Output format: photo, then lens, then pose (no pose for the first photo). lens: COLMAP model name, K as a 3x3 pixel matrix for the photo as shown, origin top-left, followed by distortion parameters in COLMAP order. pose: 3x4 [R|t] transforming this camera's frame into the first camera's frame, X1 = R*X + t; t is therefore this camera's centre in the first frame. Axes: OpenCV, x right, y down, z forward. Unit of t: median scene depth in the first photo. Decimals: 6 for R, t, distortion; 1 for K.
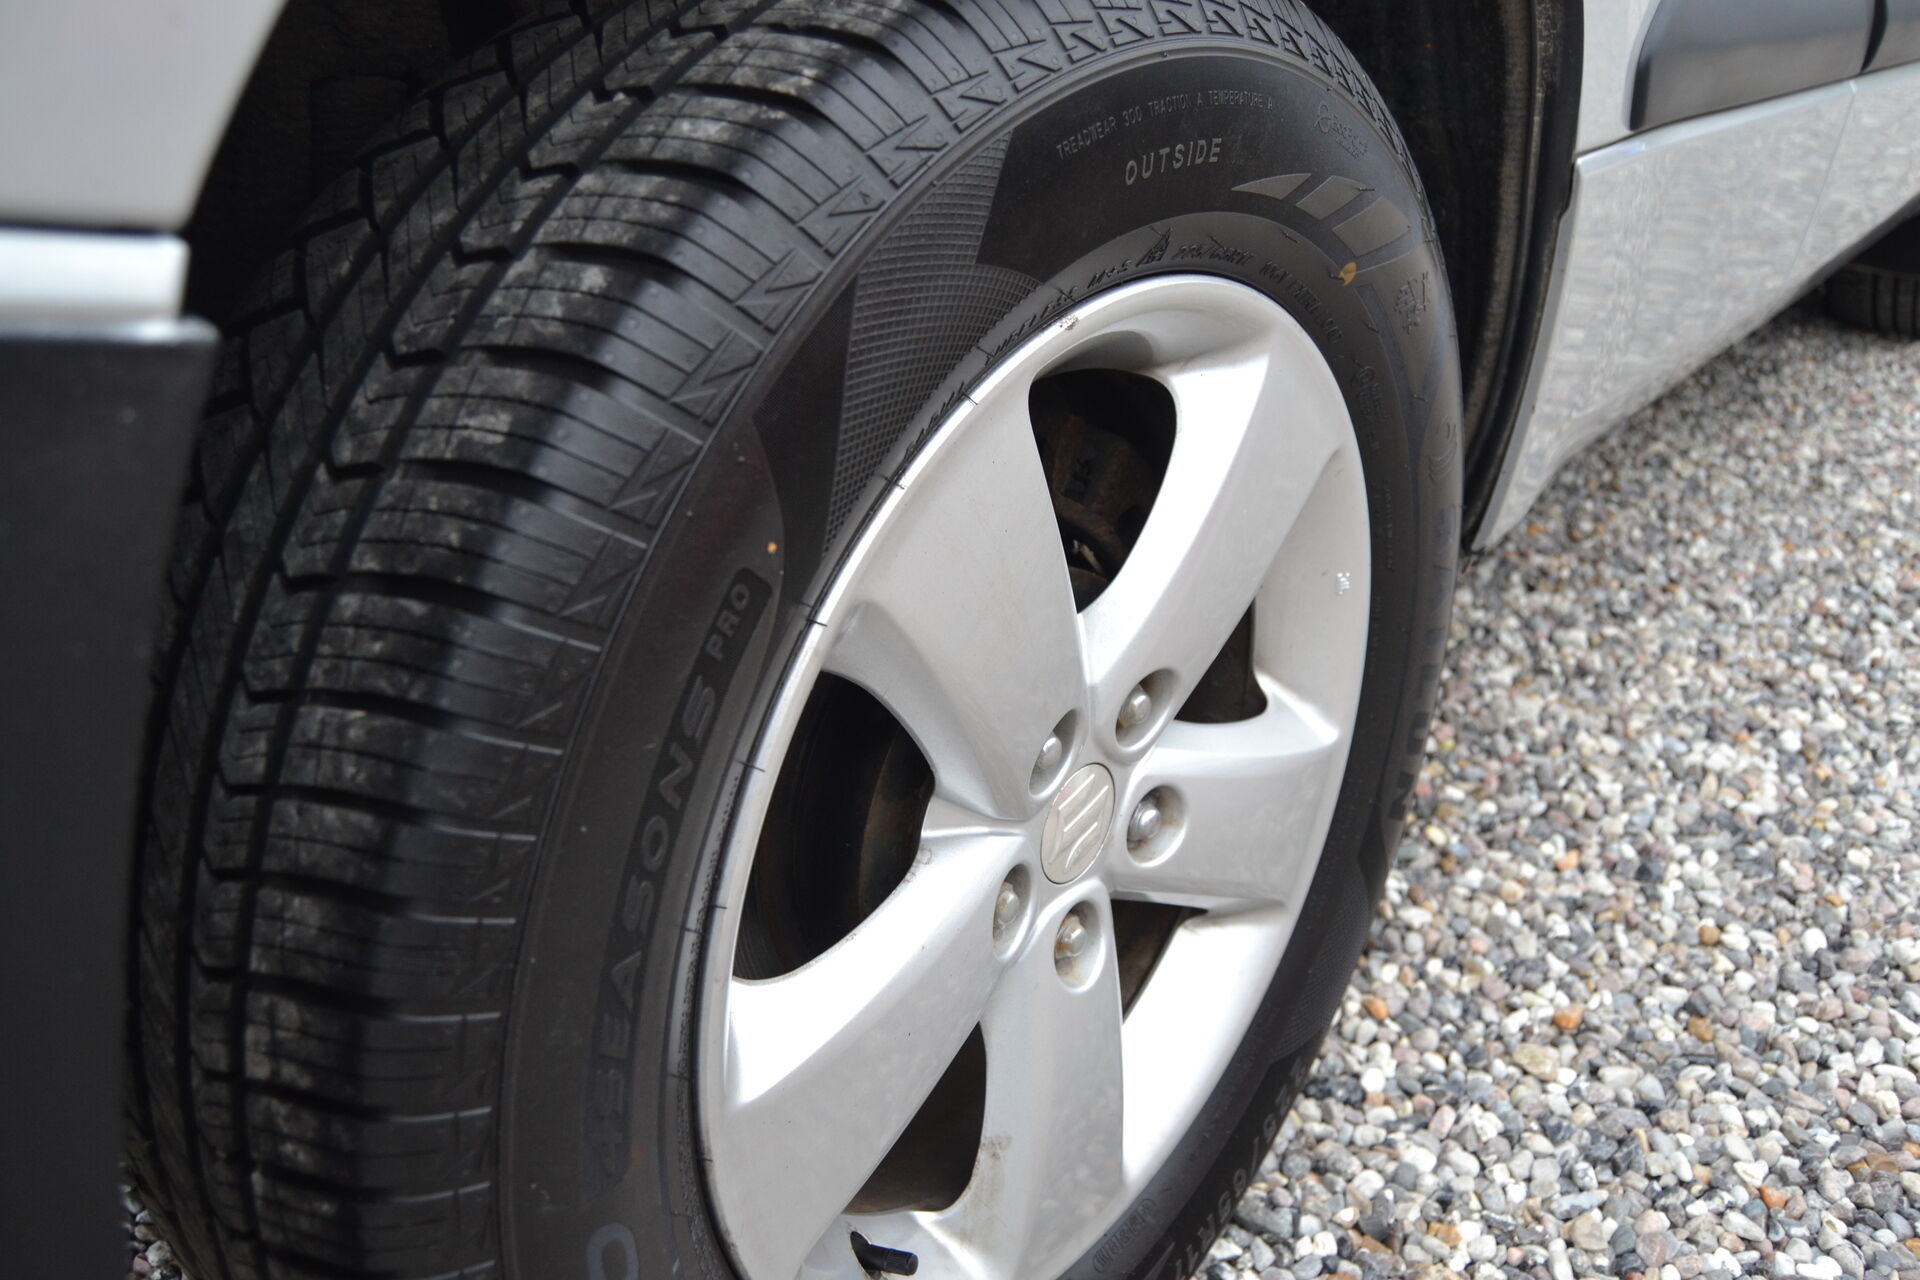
lens RADIAL K [[1514.3, 0, 960.0], [0, 1514.3, 640.0], [0, 0, 1]] dist [-0.052980, 0.000601]
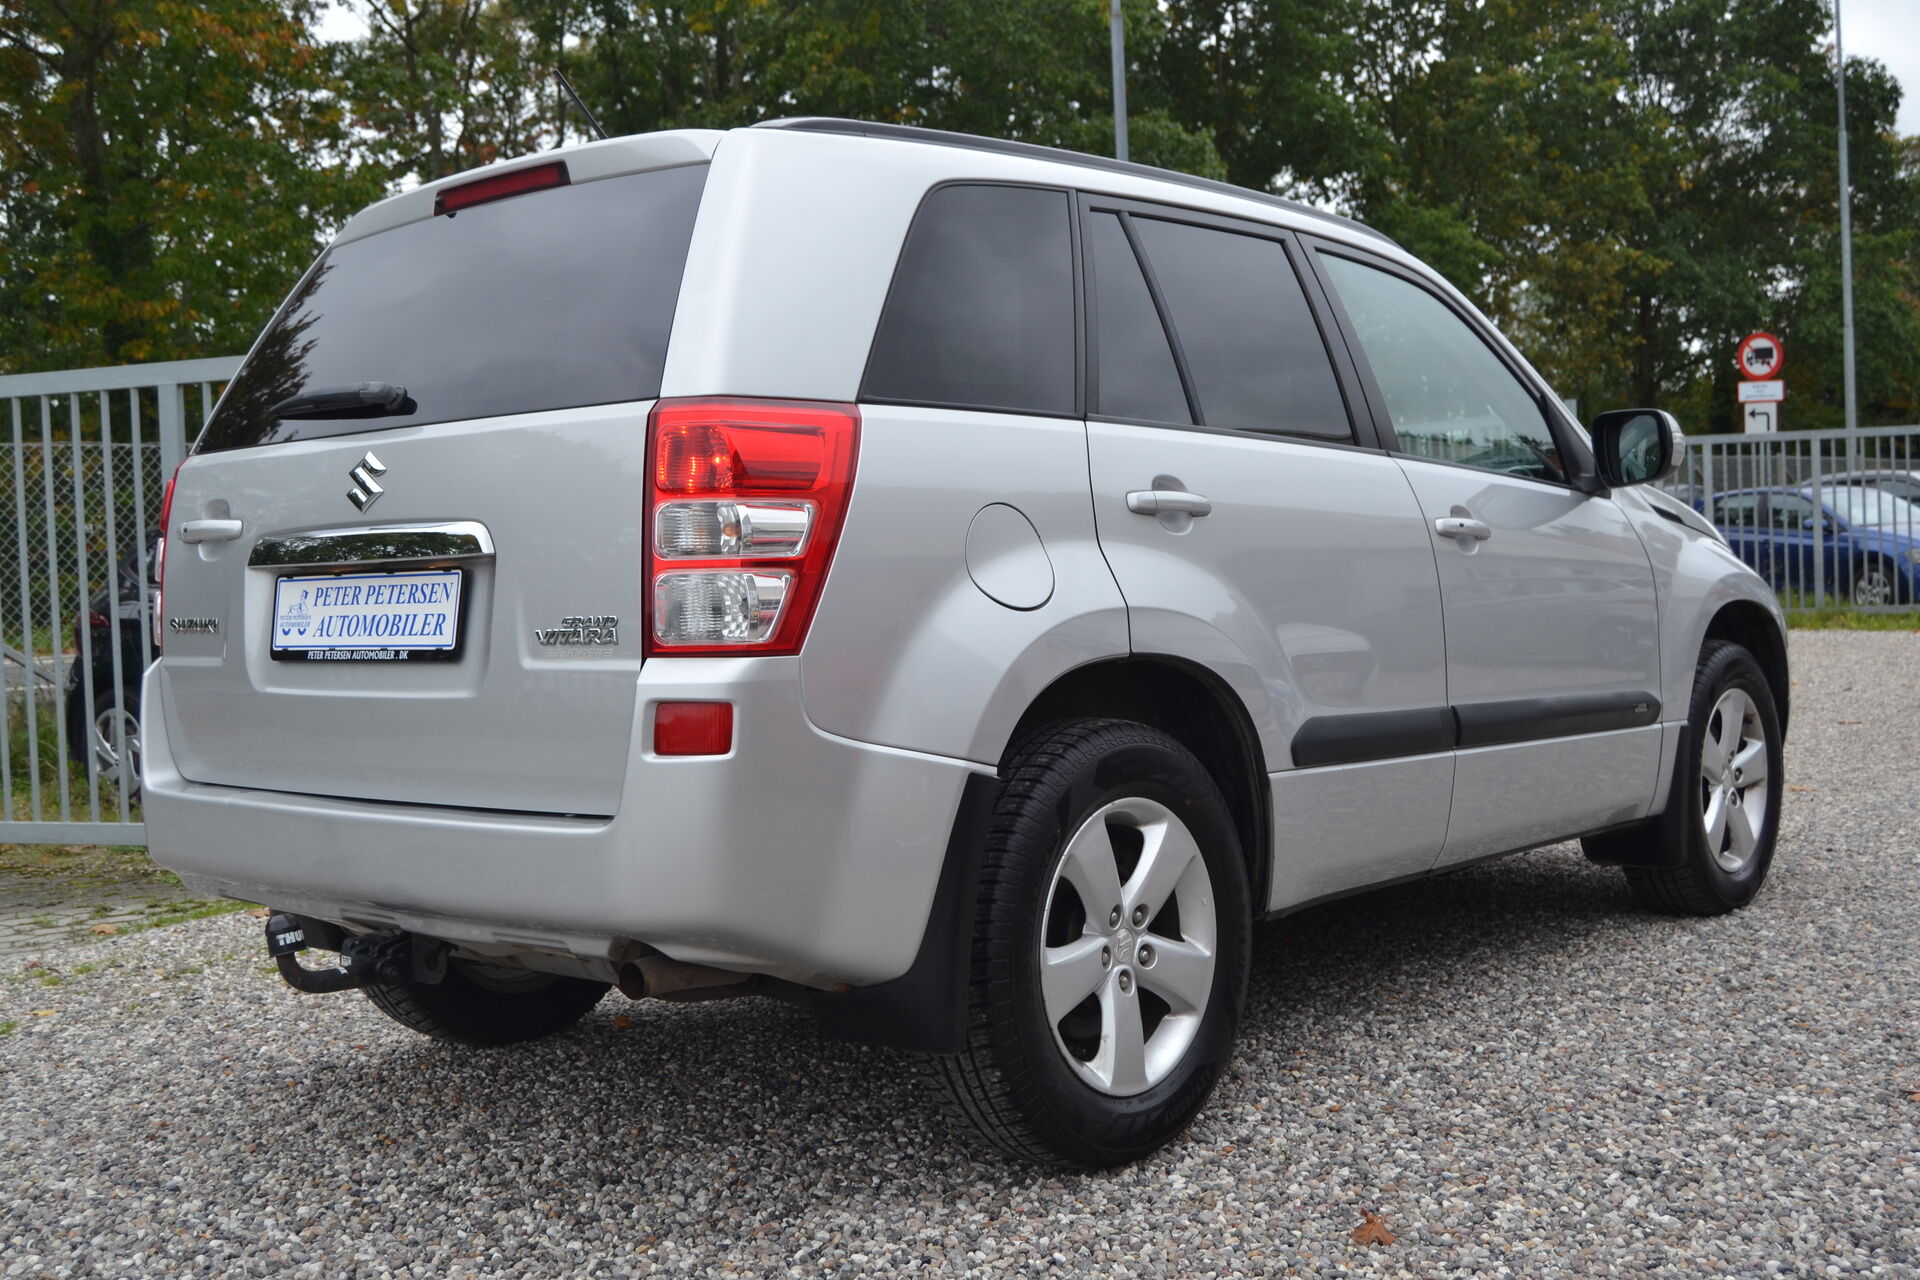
lens RADIAL K [[2079.5, 0, 960.0], [0, 2079.5, 640.0], [0, 0, 1]] dist [-0.059892, 0.008663]
pose [[0.999481, -0.029667, -0.012567, -0.245429], [0.021388, 0.902660, -0.429823, 1.690703], [0.024095, 0.429331, 0.902826, -4.056817]]
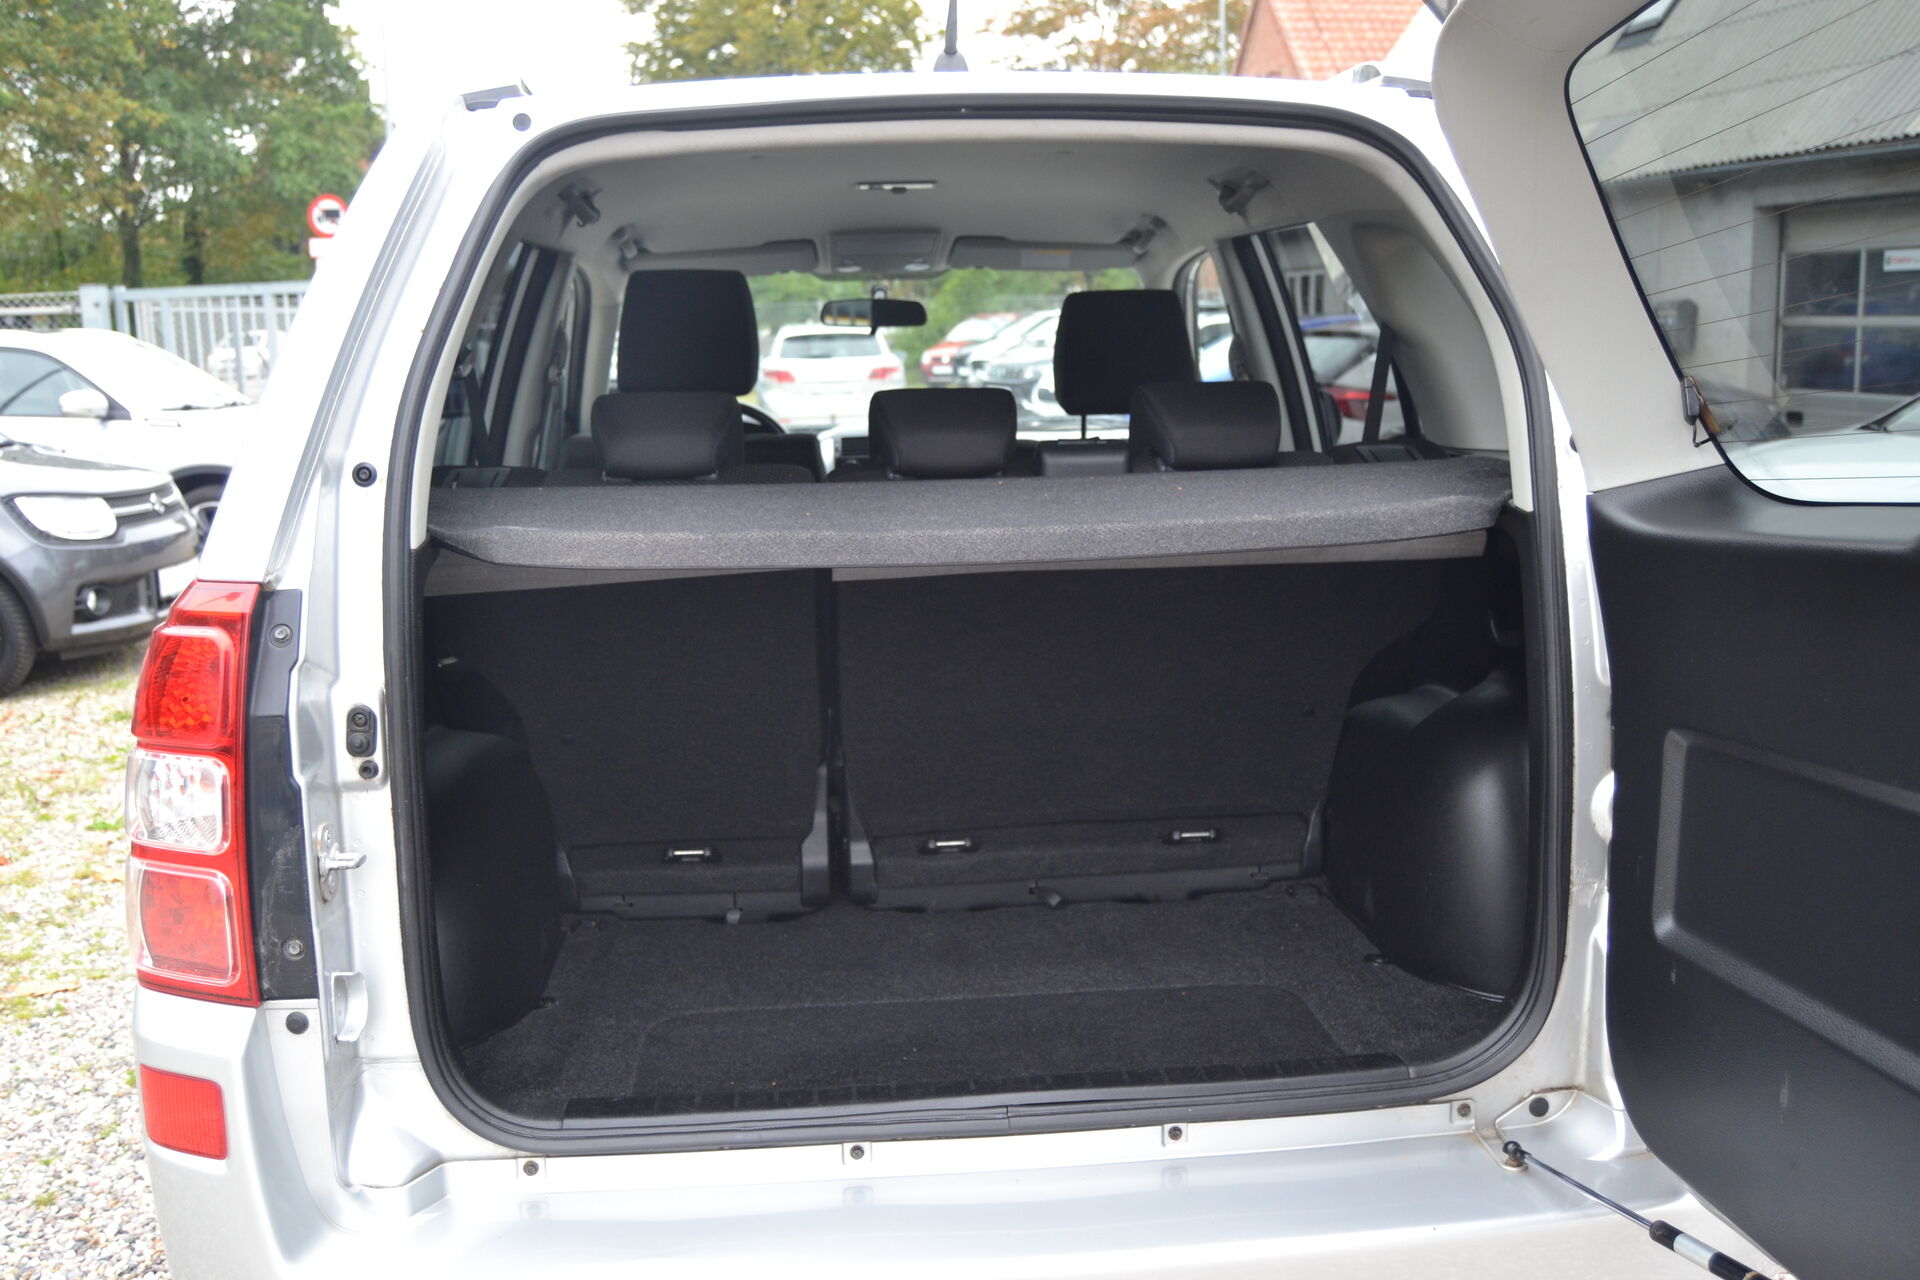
lens RADIAL K [[1760.3, 0, 968.0], [0, 1760.3, 635.5], [0, 0, 1]] dist [-0.054456, -0.016253]
pose [[0.703952, -0.130594, 0.698138, -3.450450], [0.345032, 0.922051, -0.175426, -0.546571], [-0.620809, 0.364371, 0.694139, -1.233464]]
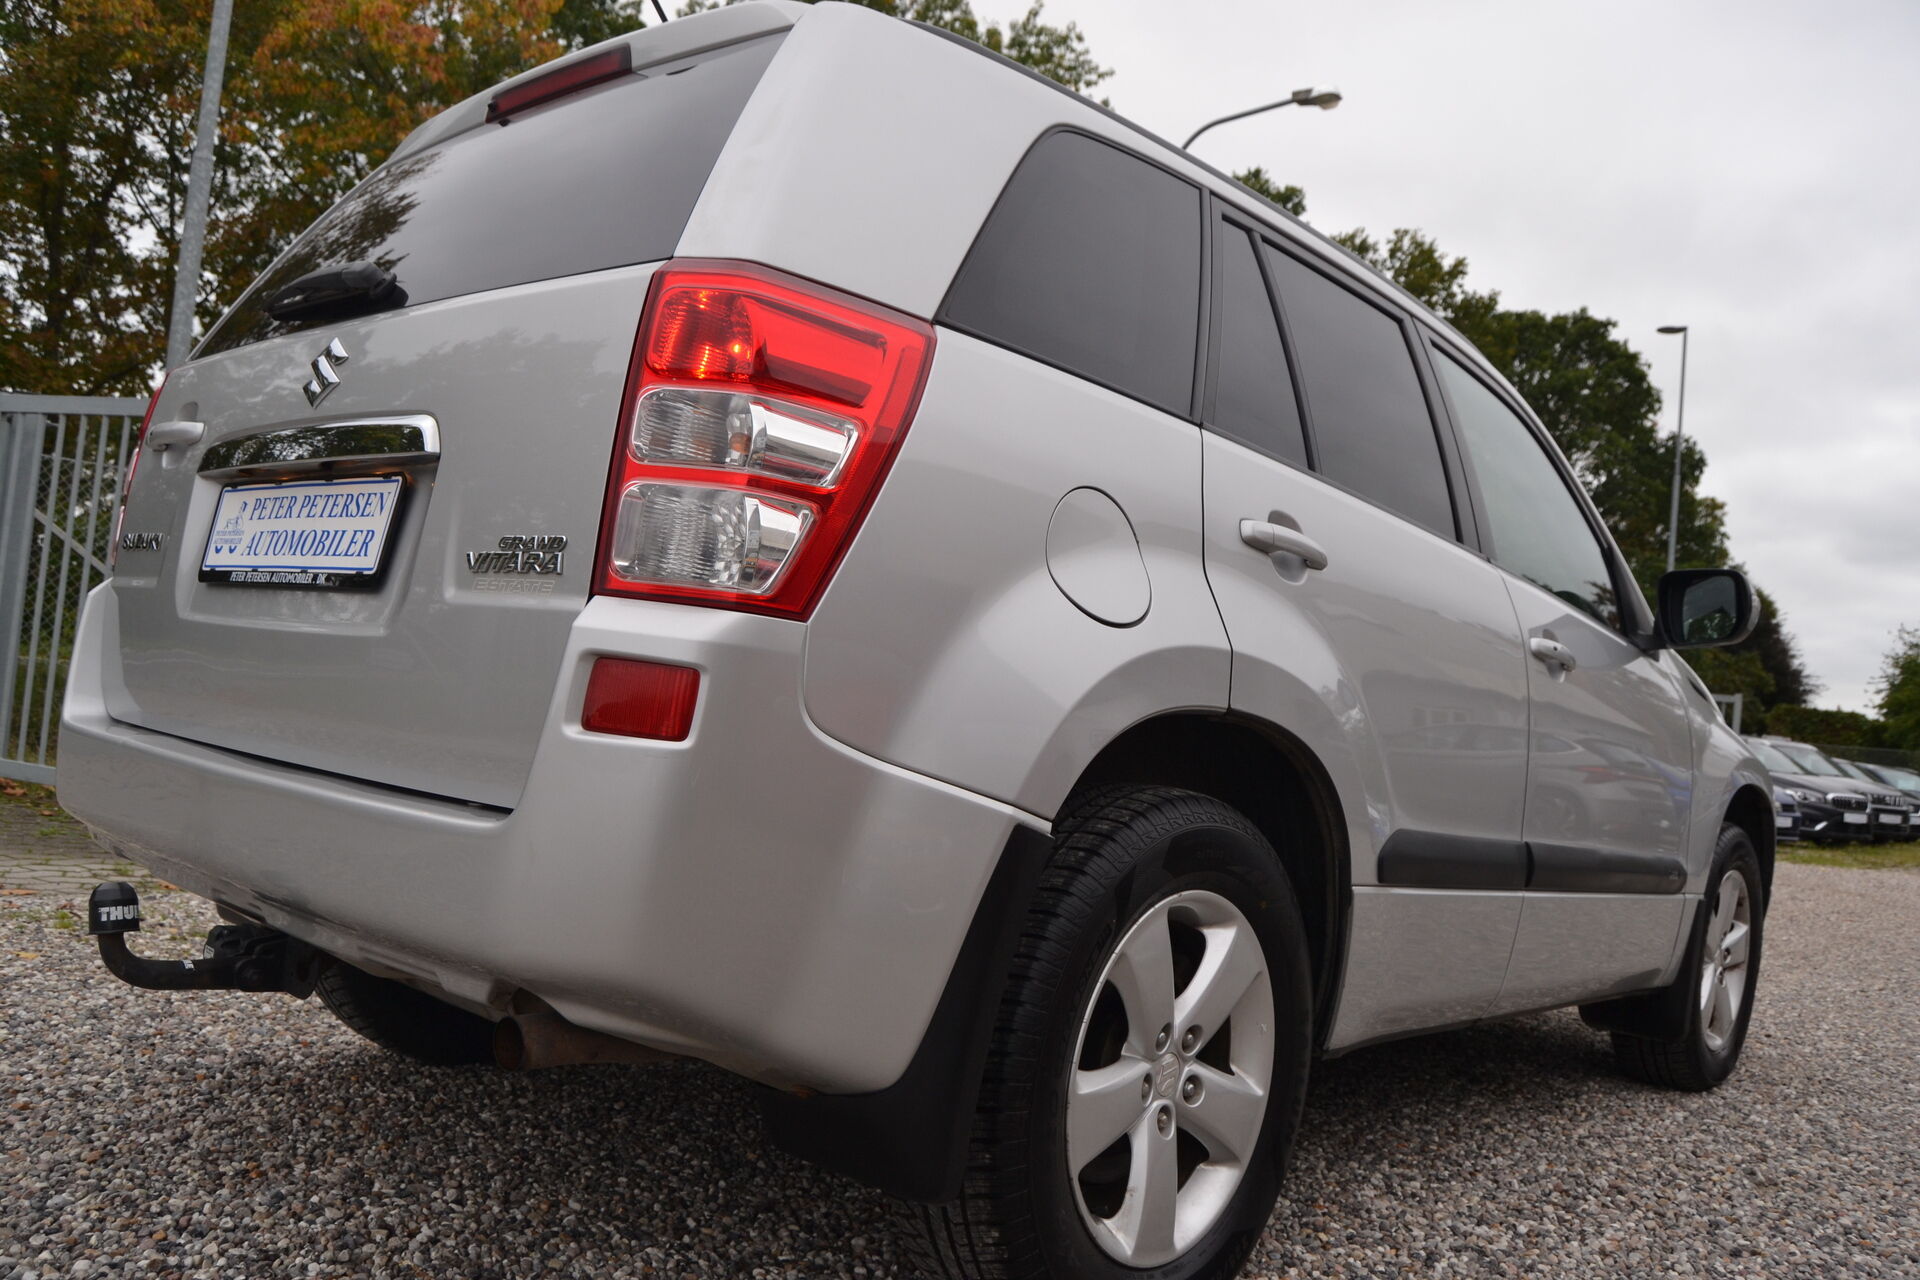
lens RADIAL K [[1513.5, 0, 951.6], [0, 1513.5, 645.3], [0, 0, 1]] dist [-0.092949, 0.038237]
pose [[0.993864, 0.106155, -0.031078, -0.351629], [-0.107342, 0.857838, -0.502586, 0.960792], [-0.026693, 0.502838, 0.863969, -1.999412]]
